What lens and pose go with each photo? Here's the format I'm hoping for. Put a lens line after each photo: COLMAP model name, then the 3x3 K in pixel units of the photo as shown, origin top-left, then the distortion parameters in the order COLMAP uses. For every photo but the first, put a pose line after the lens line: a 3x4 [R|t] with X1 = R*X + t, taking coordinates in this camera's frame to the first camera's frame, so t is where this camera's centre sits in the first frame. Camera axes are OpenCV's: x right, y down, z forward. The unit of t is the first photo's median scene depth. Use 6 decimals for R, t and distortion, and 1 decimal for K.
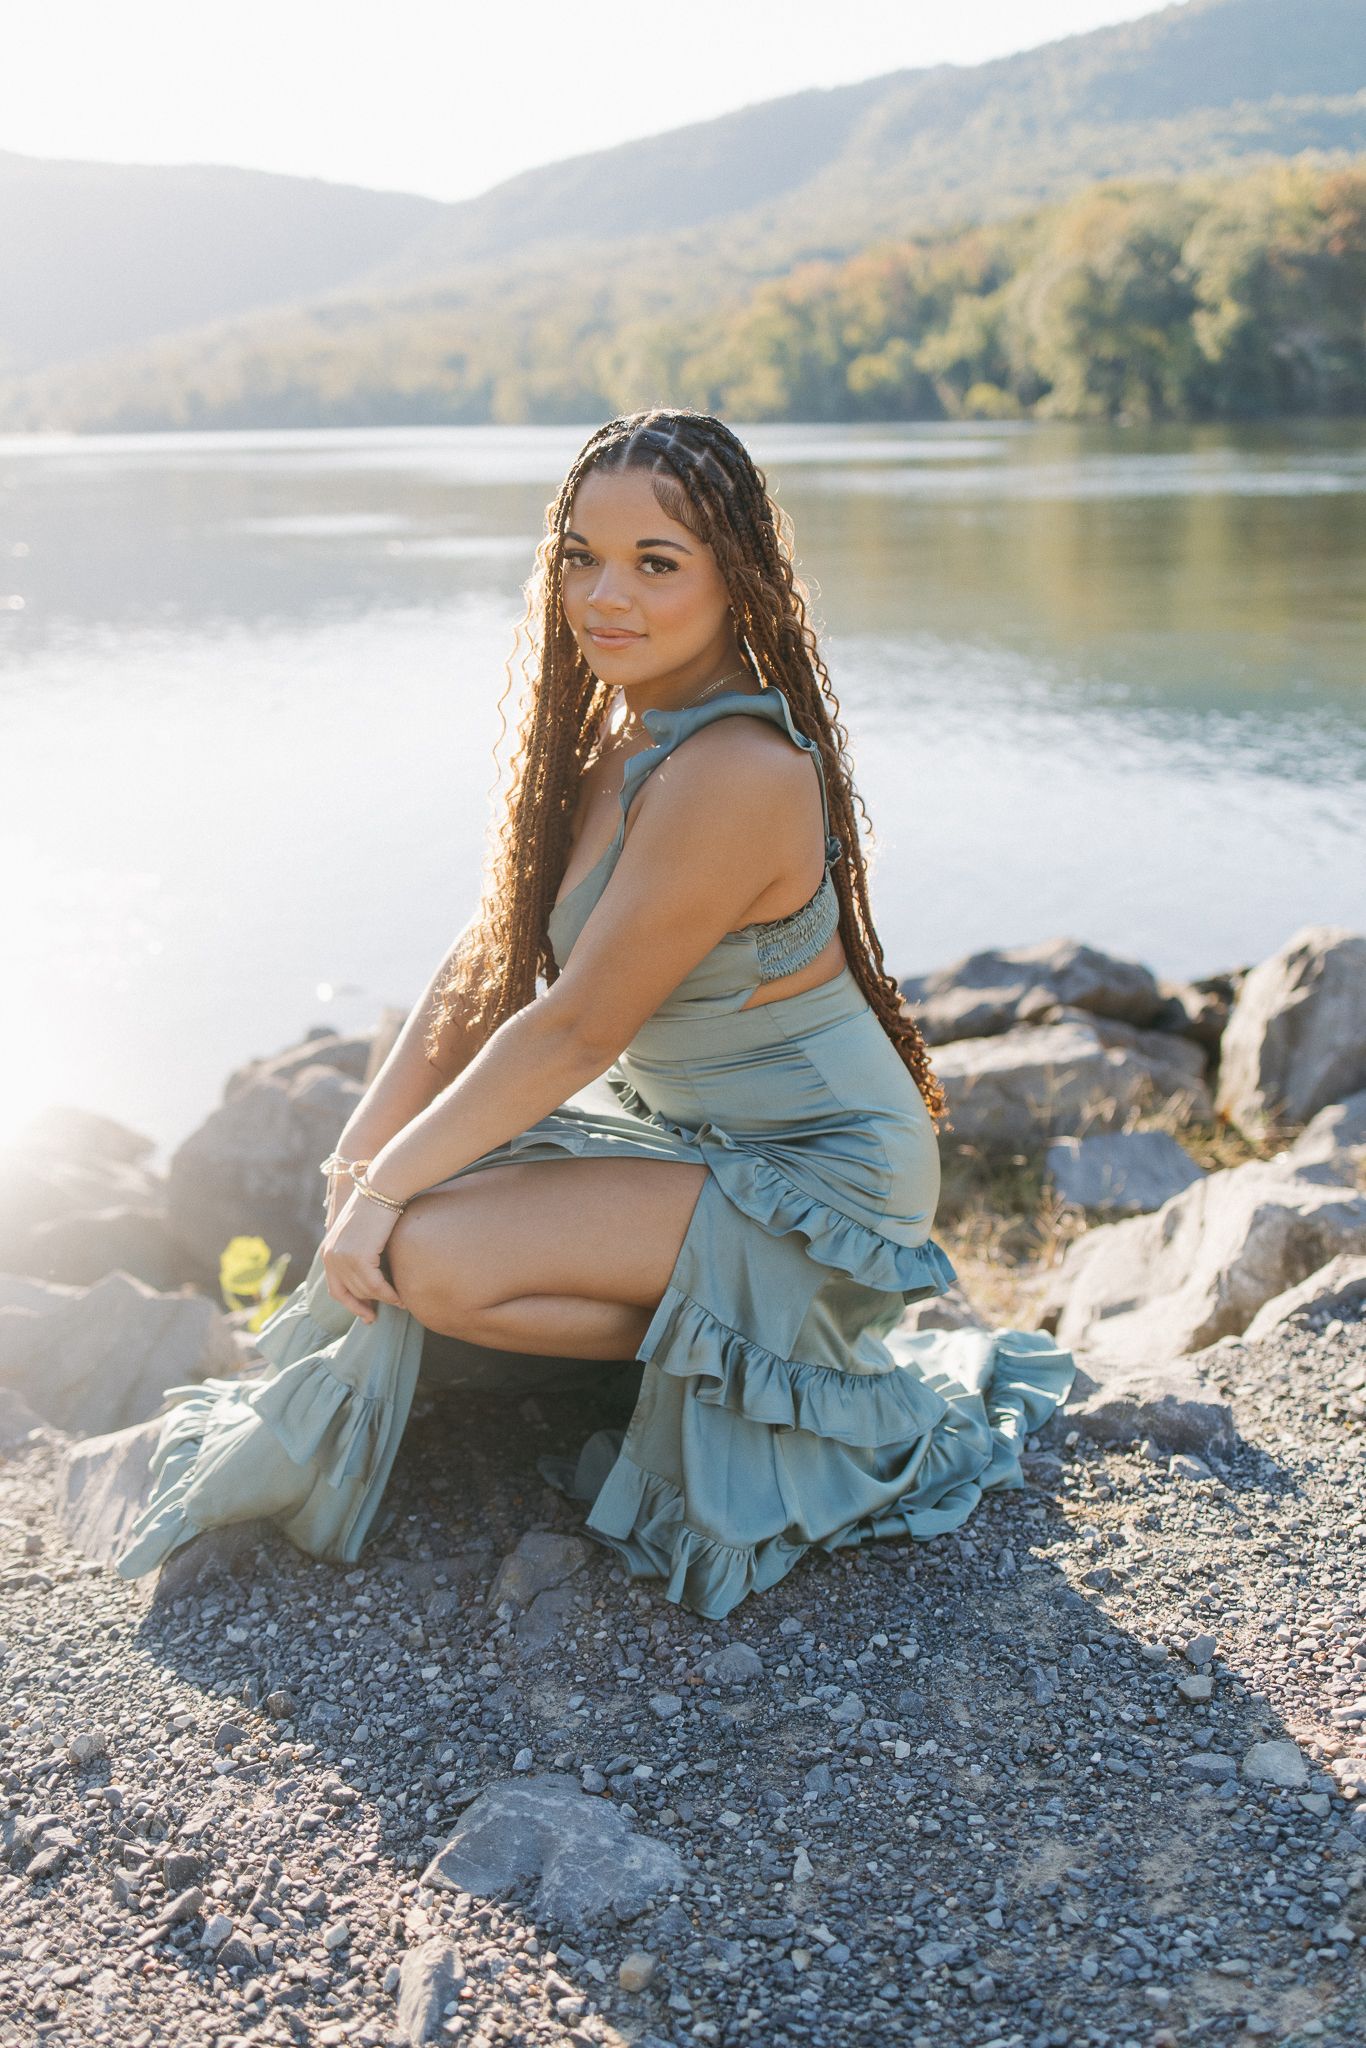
lens RADIAL K [[2054.2, 0, 674.9], [0, 2054.2, 1032.0], [0, 0, 1]] dist [-0.017211, 0.000000]
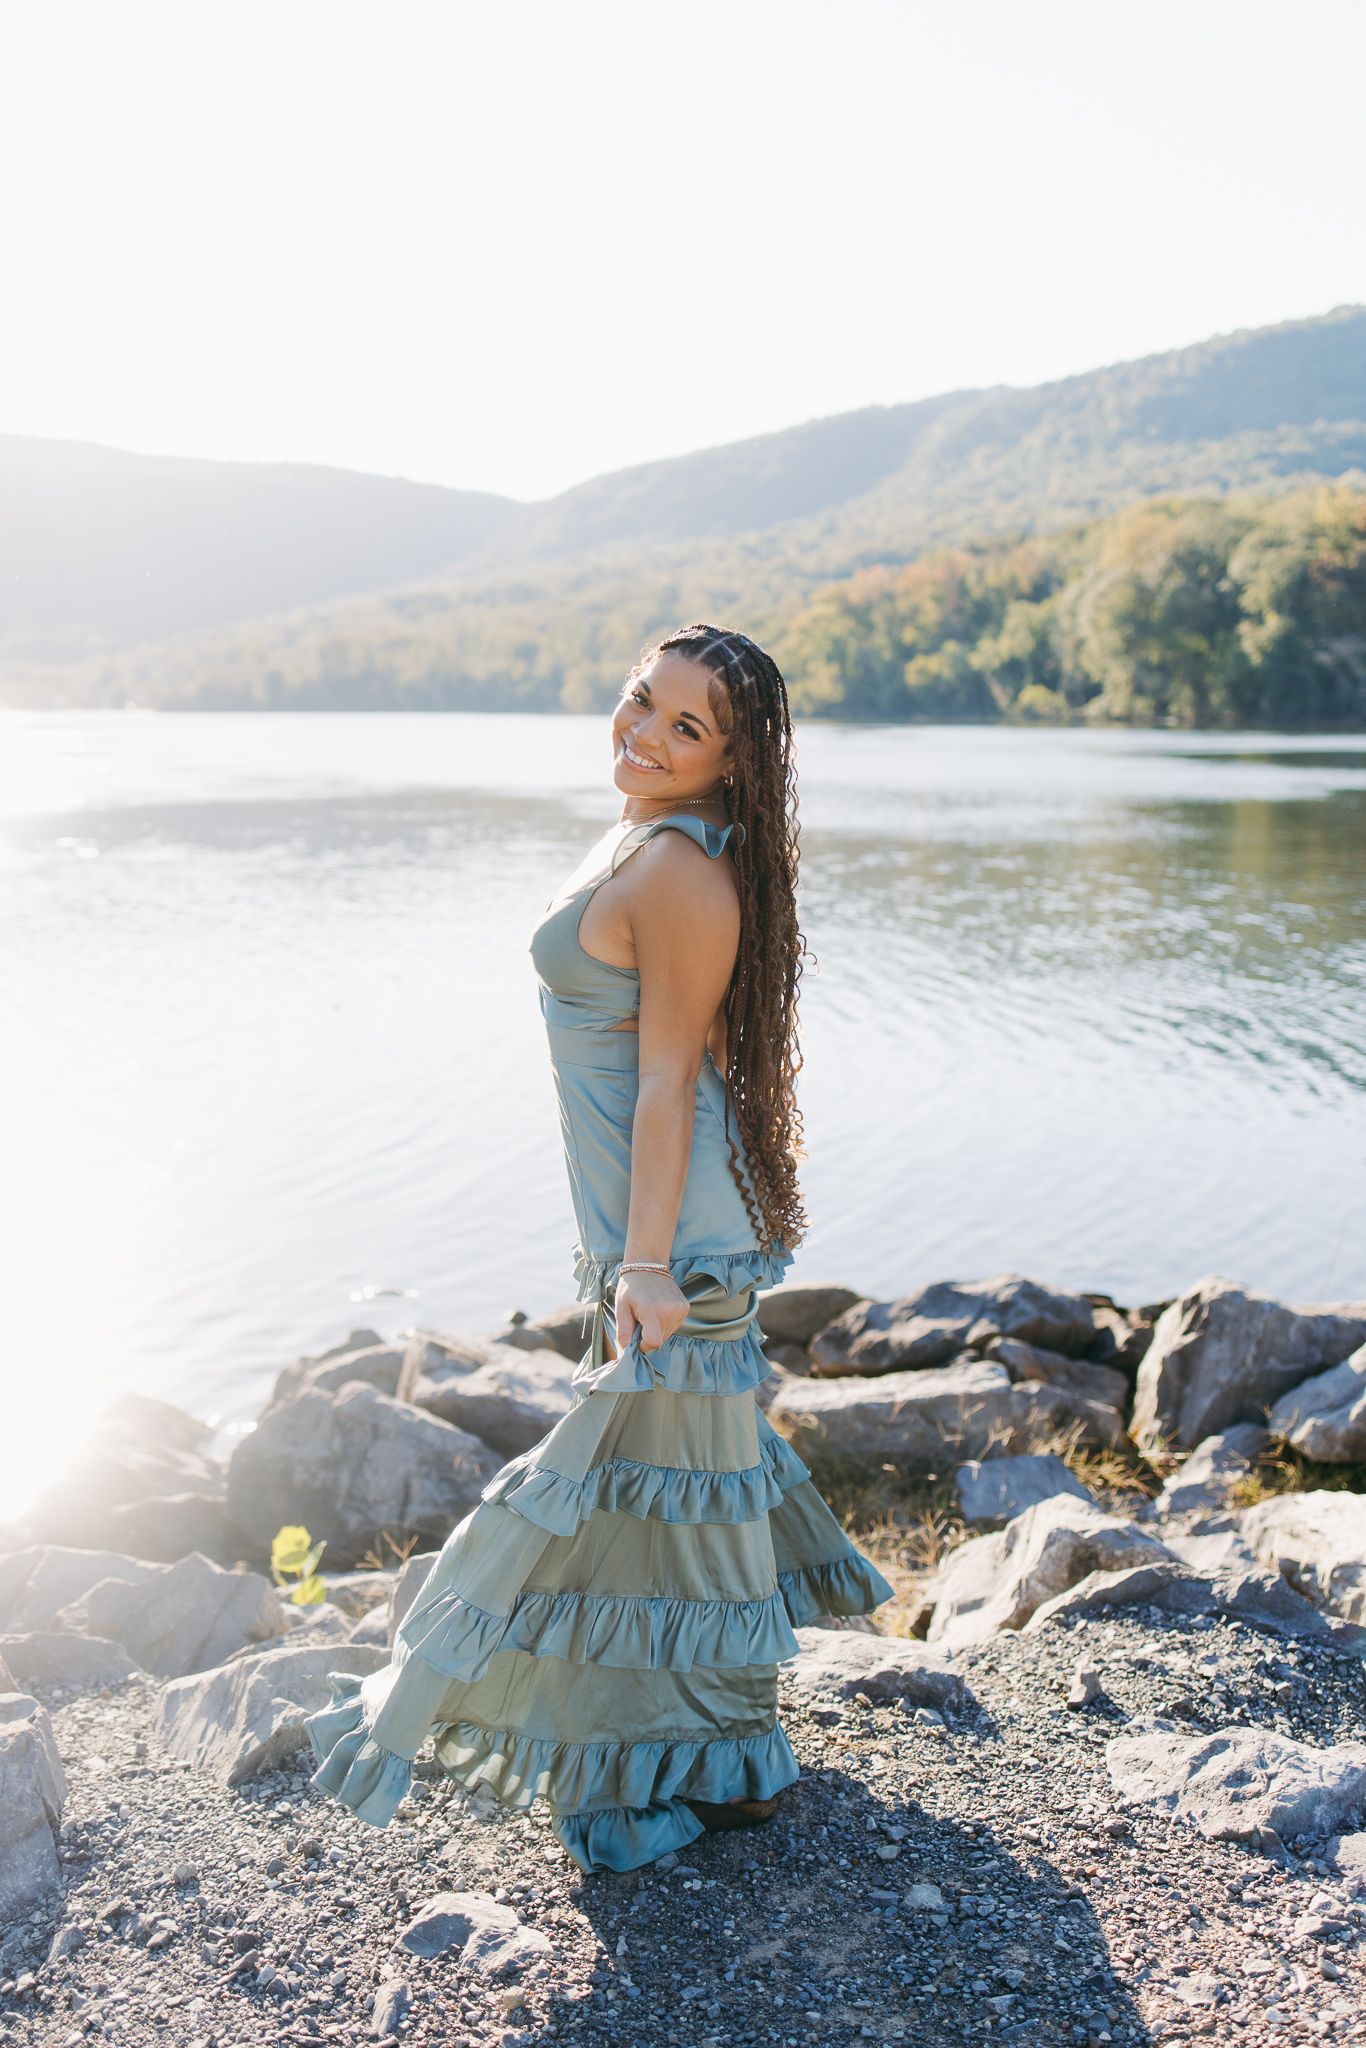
lens RADIAL K [[2054.2, 0, 692.4], [0, 2054.2, 1017.5], [0, 0, 1]] dist [-0.017211, 0.000000]
pose [[0.999501, 0.026020, -0.017889, 0.036369], [-0.028254, 0.989922, -0.138766, -0.029807], [0.014098, 0.139202, 0.990164, -0.207121]]
